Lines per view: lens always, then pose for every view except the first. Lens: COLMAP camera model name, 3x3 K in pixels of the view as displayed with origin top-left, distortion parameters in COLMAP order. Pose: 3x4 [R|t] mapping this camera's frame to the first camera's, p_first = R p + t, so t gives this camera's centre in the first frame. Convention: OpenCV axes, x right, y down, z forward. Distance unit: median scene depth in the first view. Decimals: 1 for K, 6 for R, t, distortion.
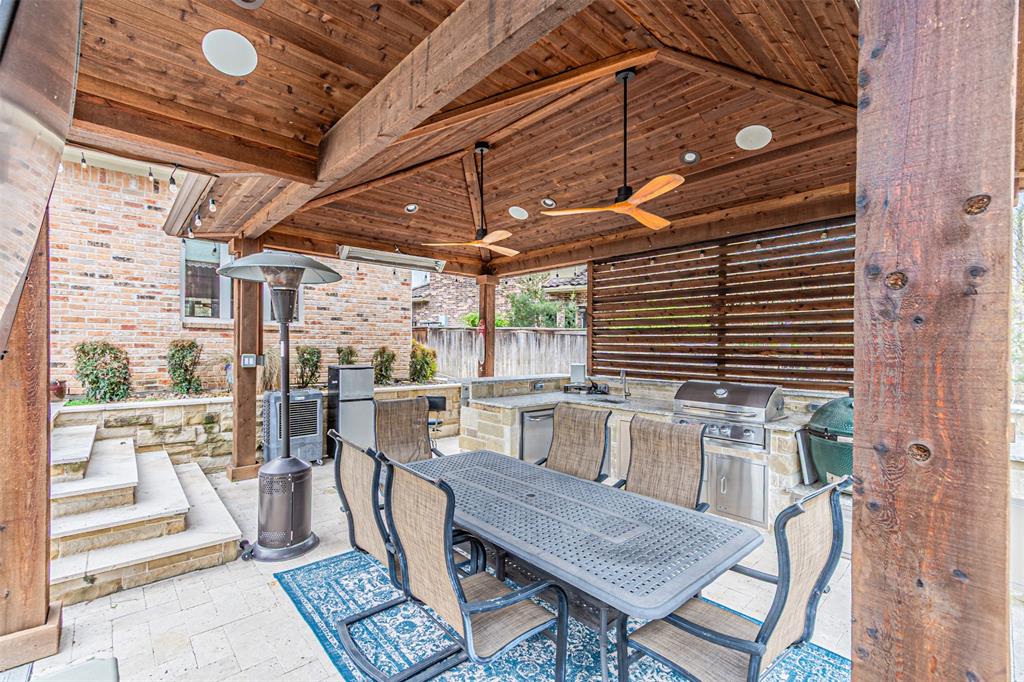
lens RADIAL K [[446.0, 0, 510.5], [0, 446.0, 342.3], [0, 0, 1]] dist [0.004961, -0.001051]
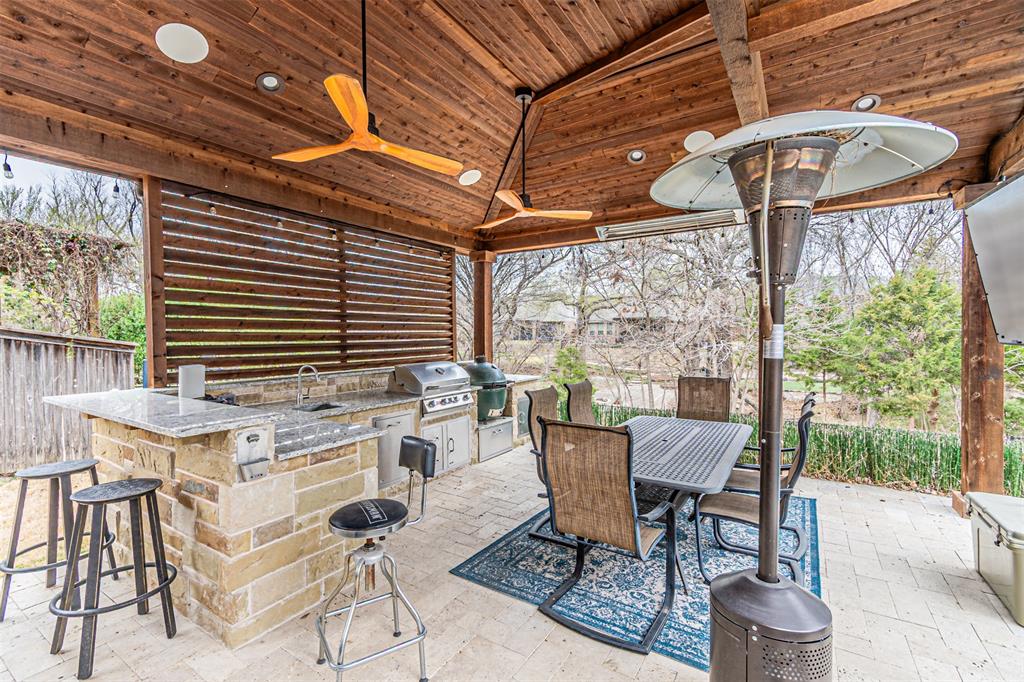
lens RADIAL K [[446.0, 0, 510.2], [0, 446.0, 343.9], [0, 0, 1]] dist [0.004961, -0.001051]
pose [[-0.258697, -0.023811, 0.965665, -0.598669], [0.000667, 0.999691, 0.024829, 0.009069], [-0.965958, 0.007067, -0.258601, 0.921335]]
